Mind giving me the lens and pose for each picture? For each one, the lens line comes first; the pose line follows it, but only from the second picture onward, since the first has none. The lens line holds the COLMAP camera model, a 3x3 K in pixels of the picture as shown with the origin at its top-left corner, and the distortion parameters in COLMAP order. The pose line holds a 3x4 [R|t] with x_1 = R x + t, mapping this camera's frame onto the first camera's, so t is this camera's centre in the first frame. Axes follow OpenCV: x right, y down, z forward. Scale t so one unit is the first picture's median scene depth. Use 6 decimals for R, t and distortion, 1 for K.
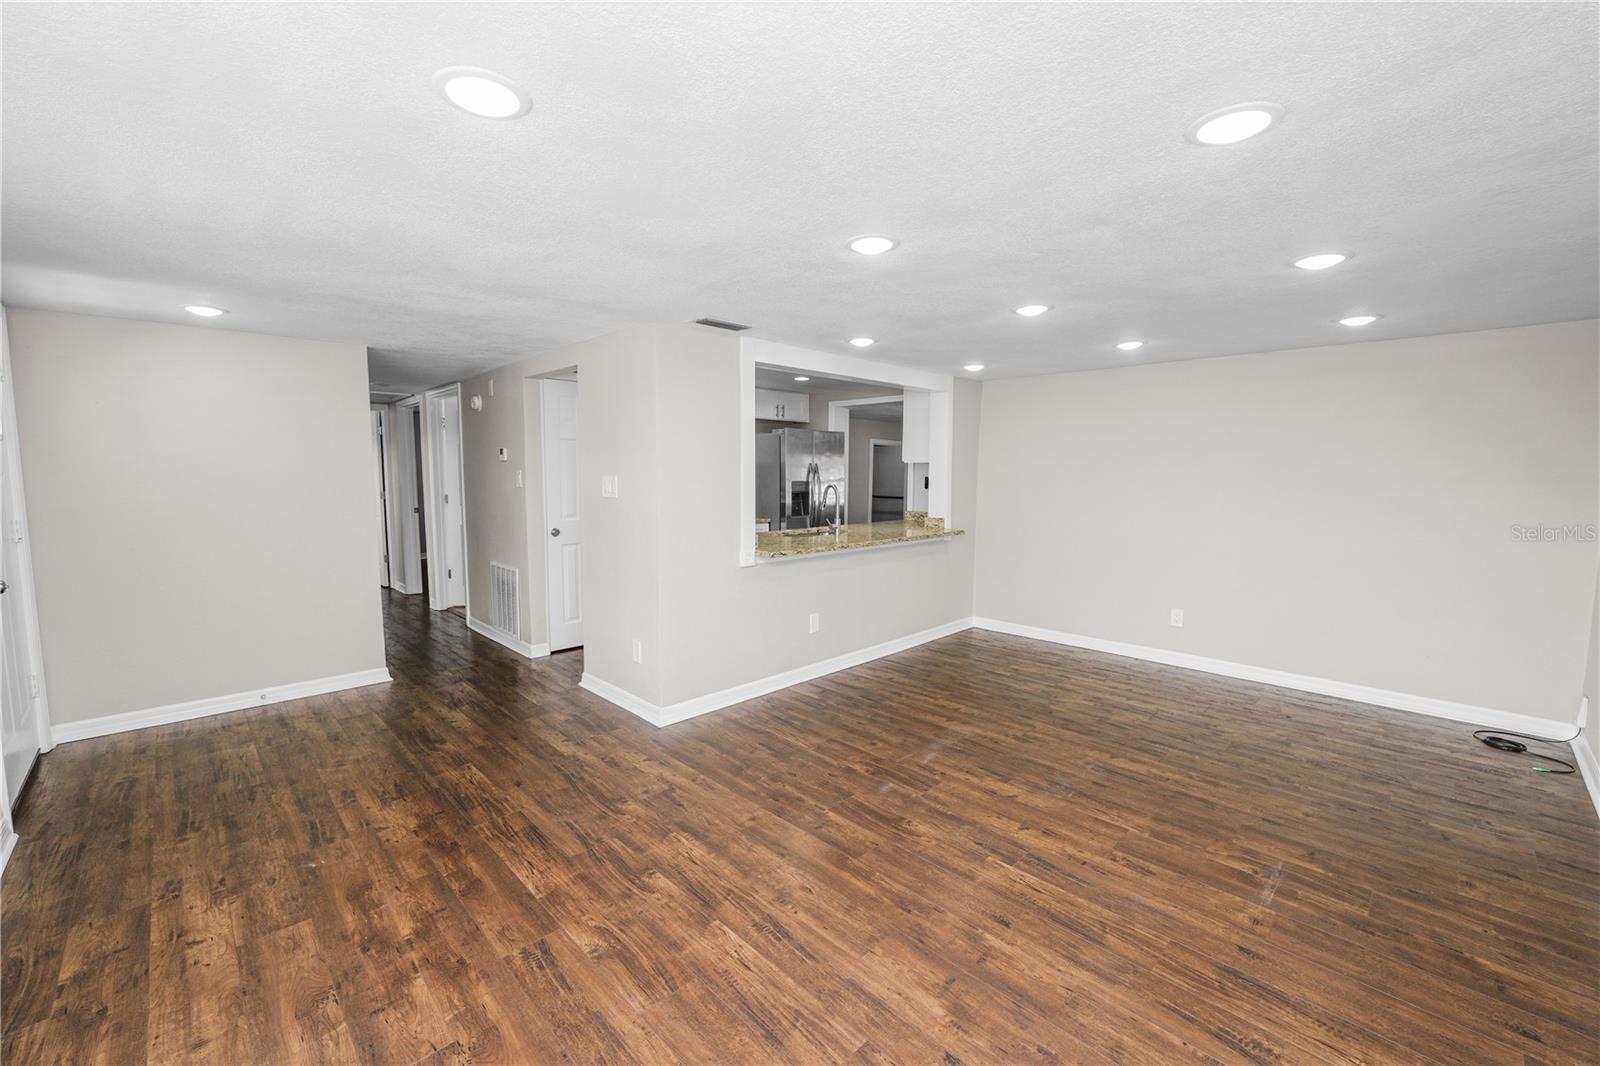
lens RADIAL K [[651.1, 0, 796.1], [0, 651.1, 536.2], [0, 0, 1]] dist [-0.013067, 0.001401]
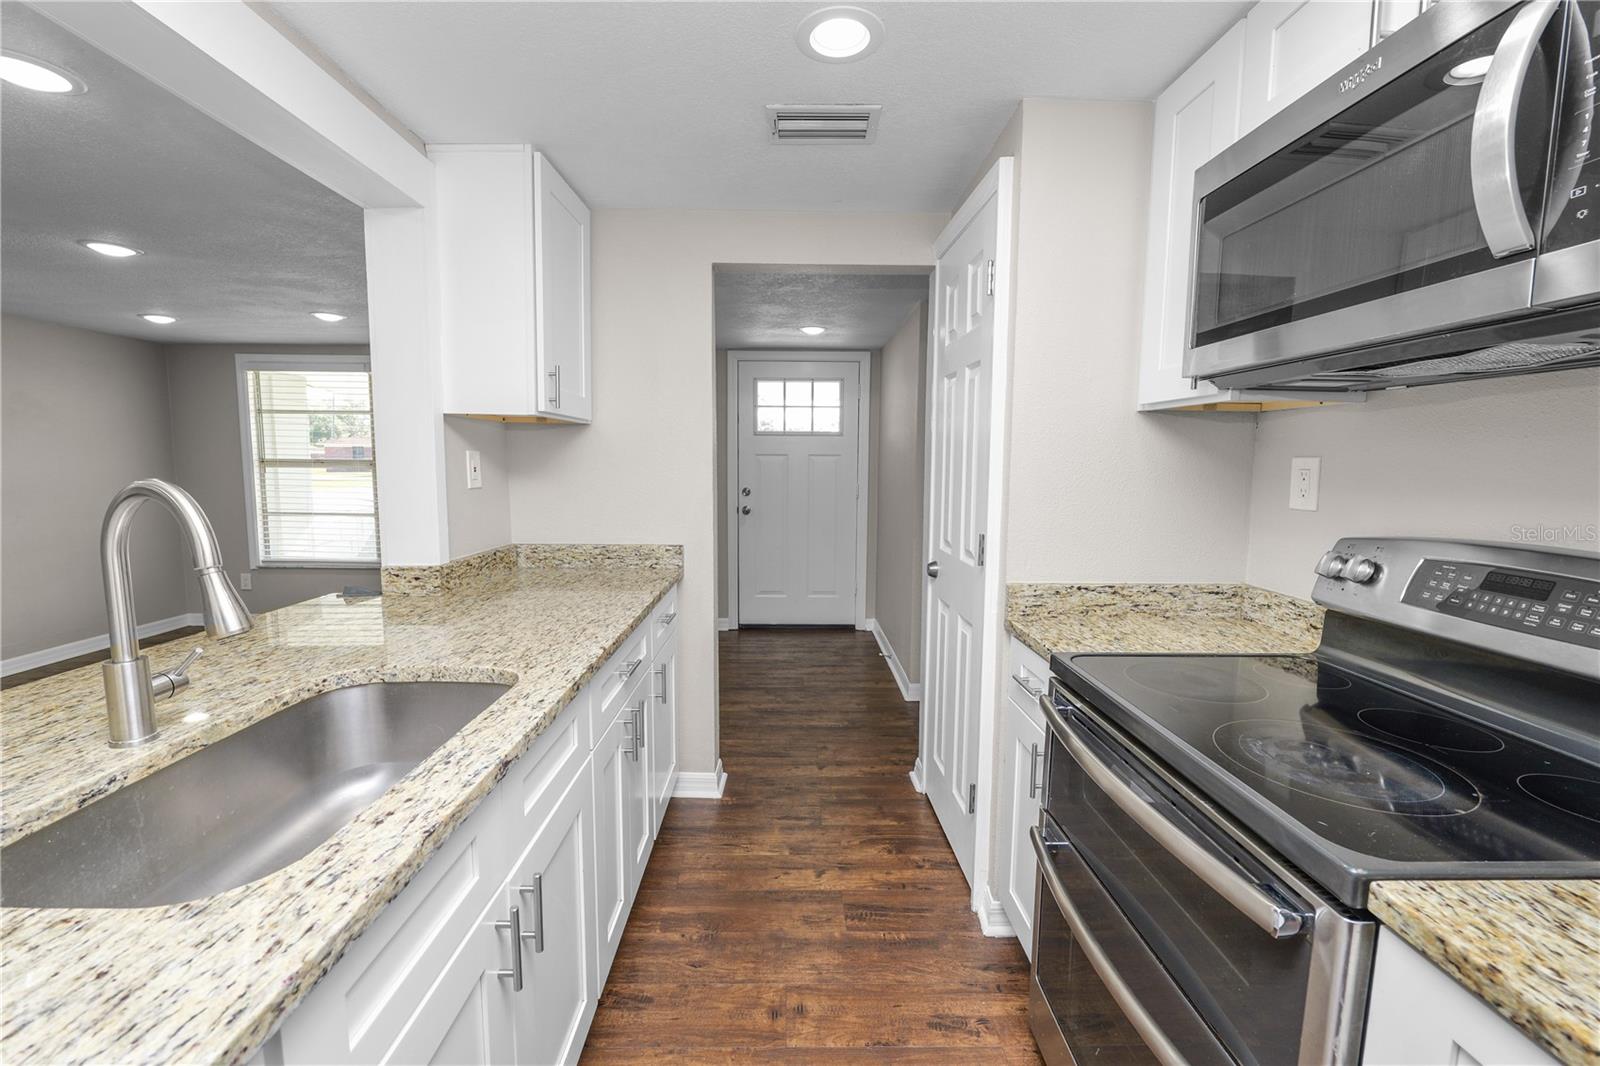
lens RADIAL K [[651.1, 0, 794.9], [0, 651.1, 526.9], [0, 0, 1]] dist [-0.013067, 0.001401]
pose [[-0.693175, 0.063413, -0.717974, 0.088064], [-0.082056, 0.982703, 0.166017, -0.167488], [0.716083, 0.173993, -0.675982, 1.880524]]
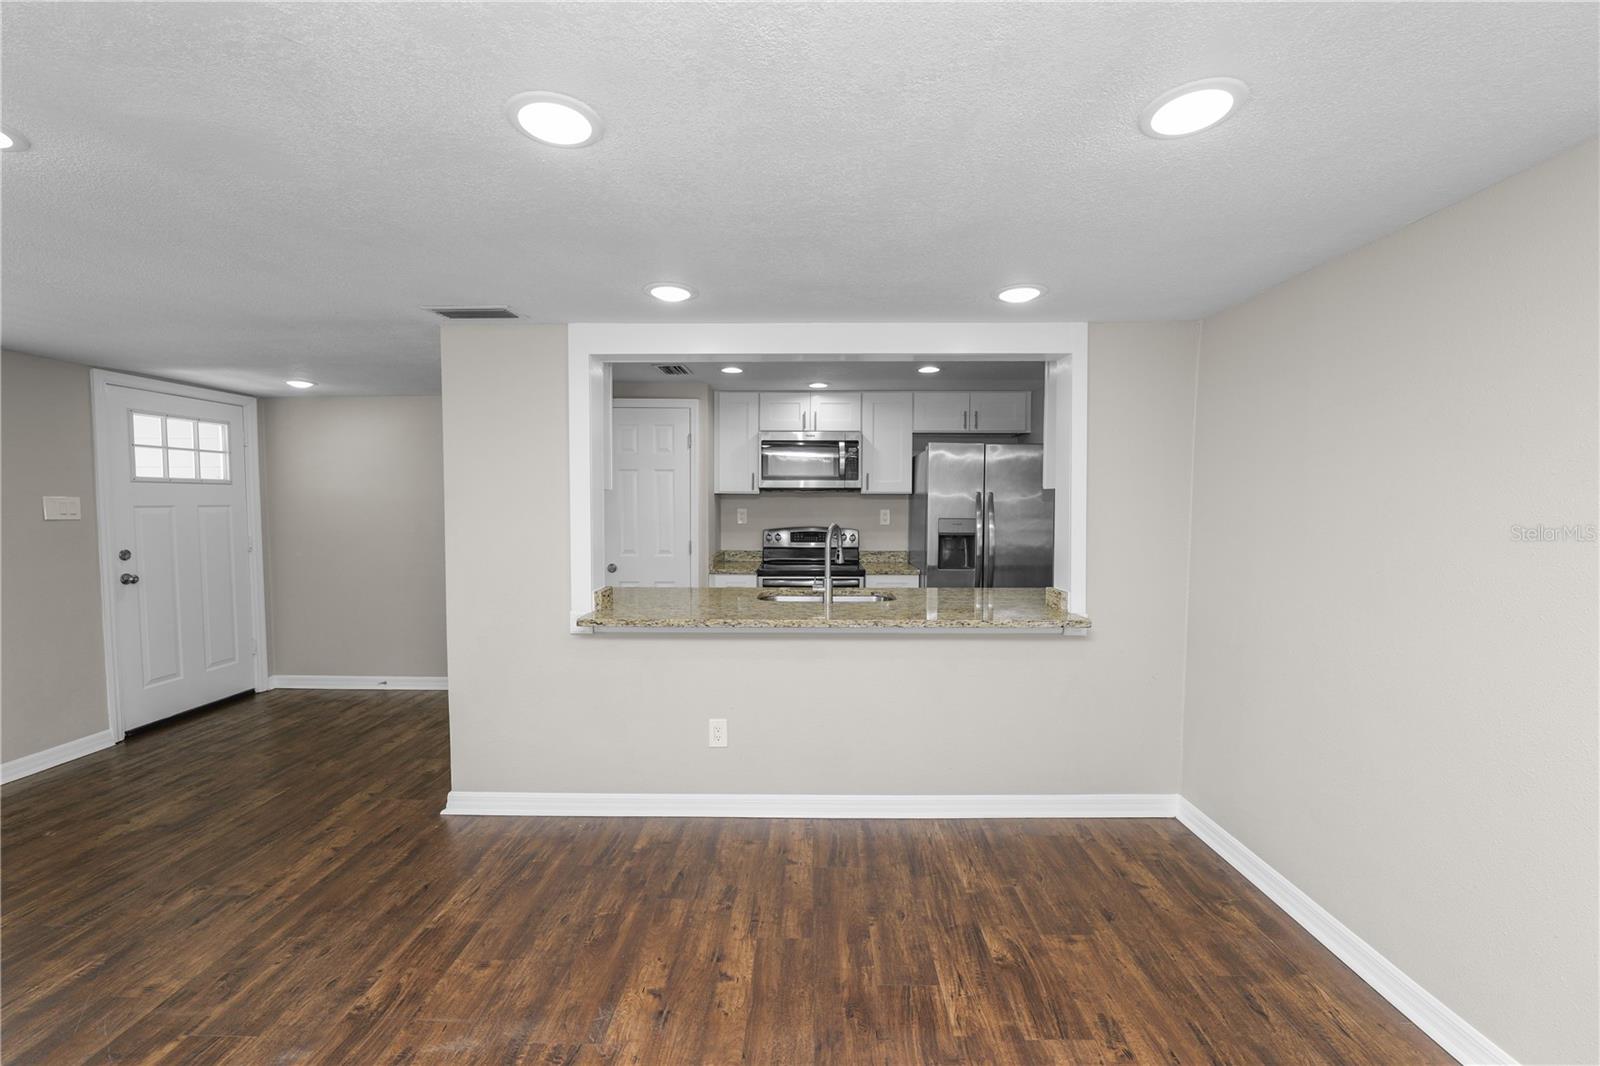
lens RADIAL K [[651.1, 0, 800.1], [0, 651.1, 530.6], [0, 0, 1]] dist [-0.013067, 0.001401]
pose [[0.704032, 0.028815, -0.709583, 0.742002], [-0.068976, 0.997227, -0.027941, -0.079481], [0.706811, 0.068616, 0.704067, 0.780462]]
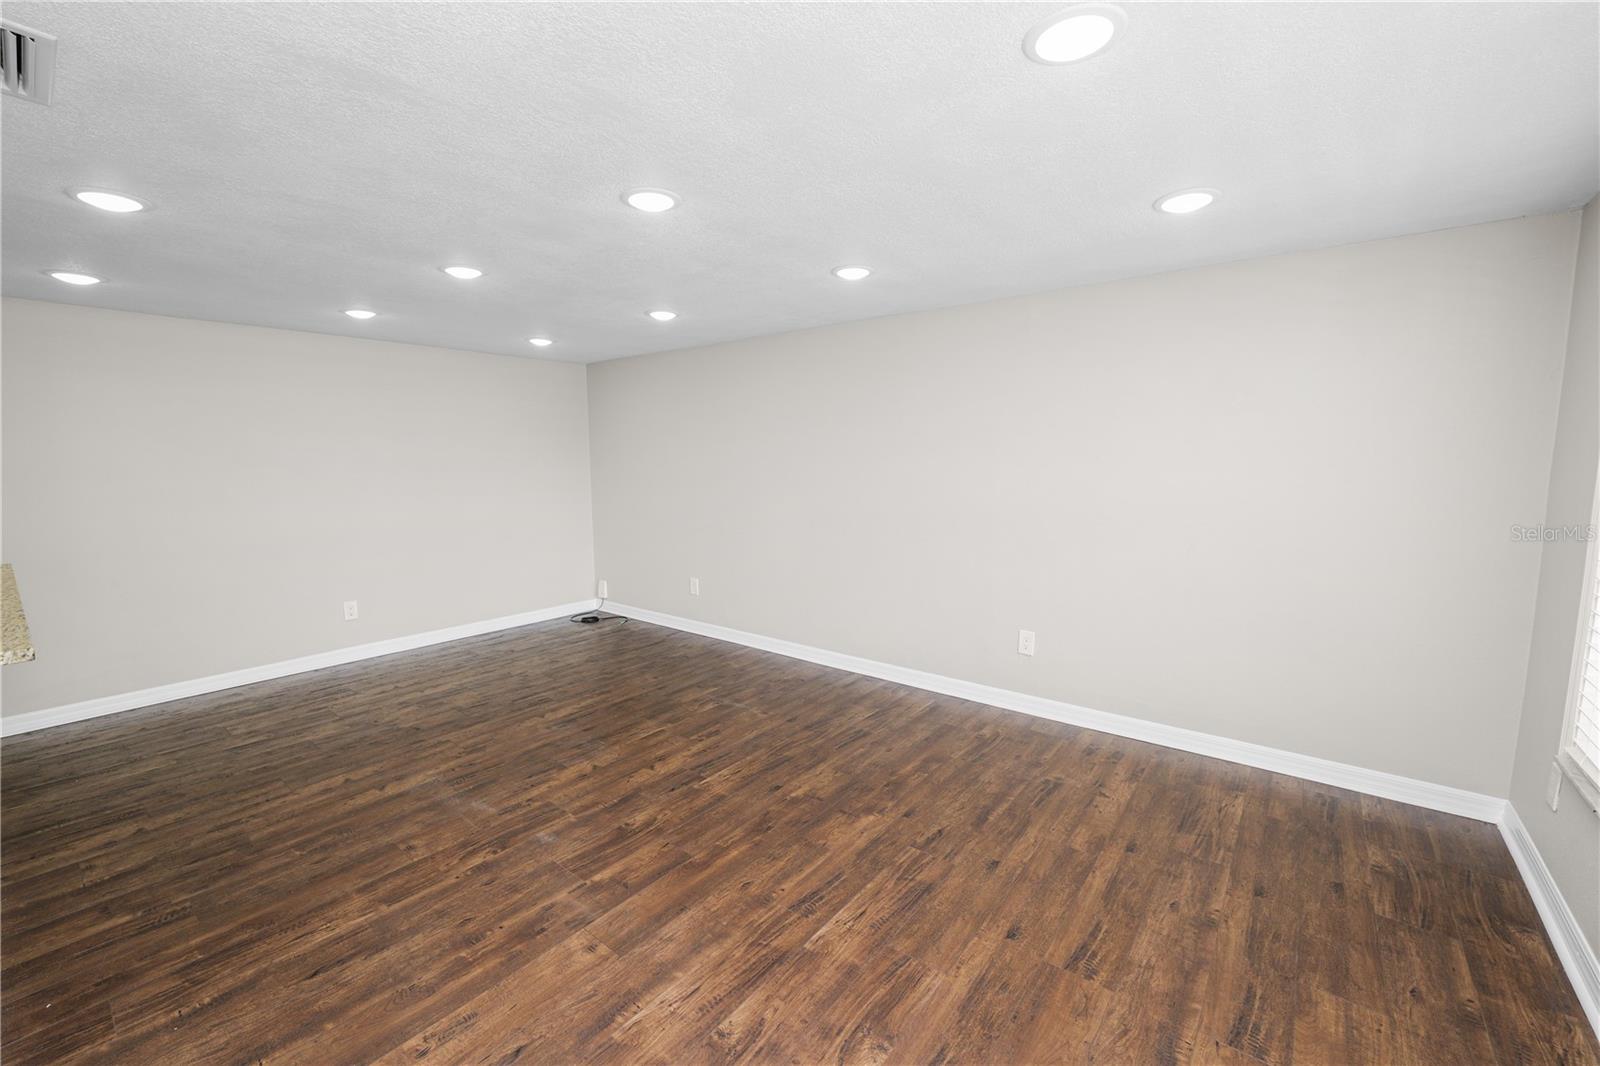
lens RADIAL K [[651.1, 0, 801.6], [0, 651.1, 531.2], [0, 0, 1]] dist [-0.013067, 0.001401]
pose [[-0.129424, -0.116945, 0.984669, -0.583715], [0.105556, 0.985754, 0.130948, -0.059310], [-0.985955, 0.120886, -0.115236, 0.642569]]
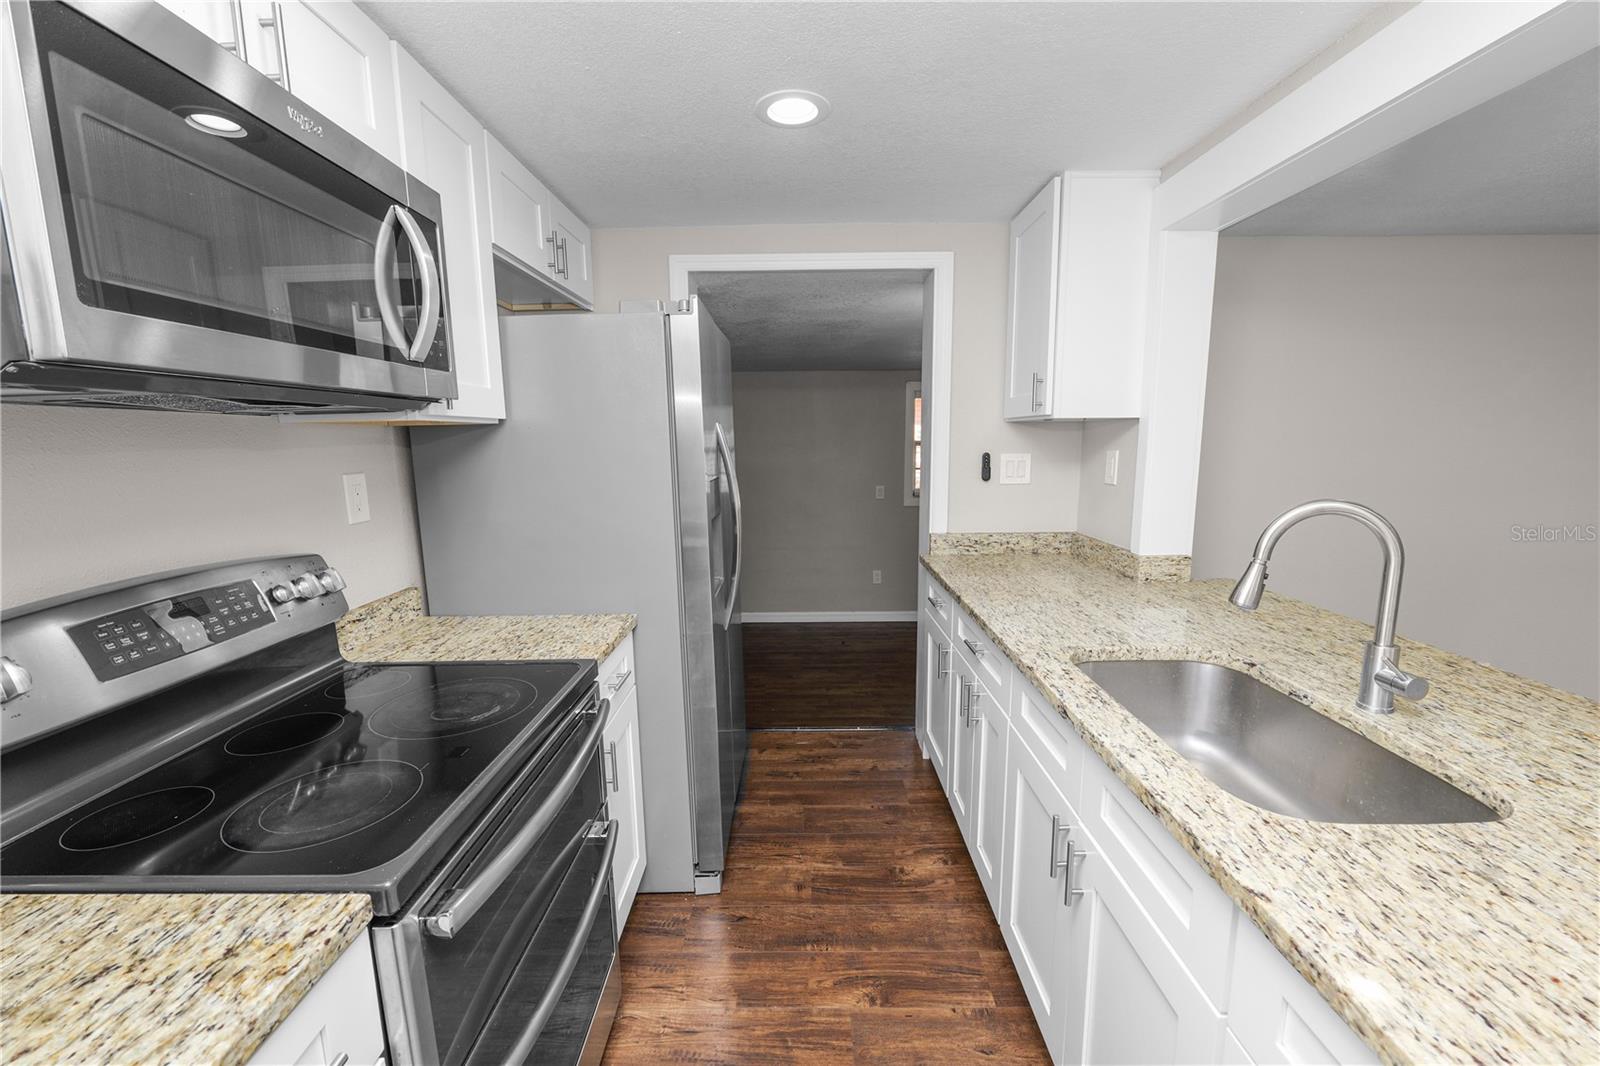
lens RADIAL K [[651.1, 0, 799.5], [0, 651.1, 537.0], [0, 0, 1]] dist [-0.013067, 0.001401]
pose [[0.705395, -0.121186, 0.698378, -0.375666], [0.085782, 0.992630, 0.085601, -0.156157], [-0.703605, -0.000474, 0.710591, 1.463816]]
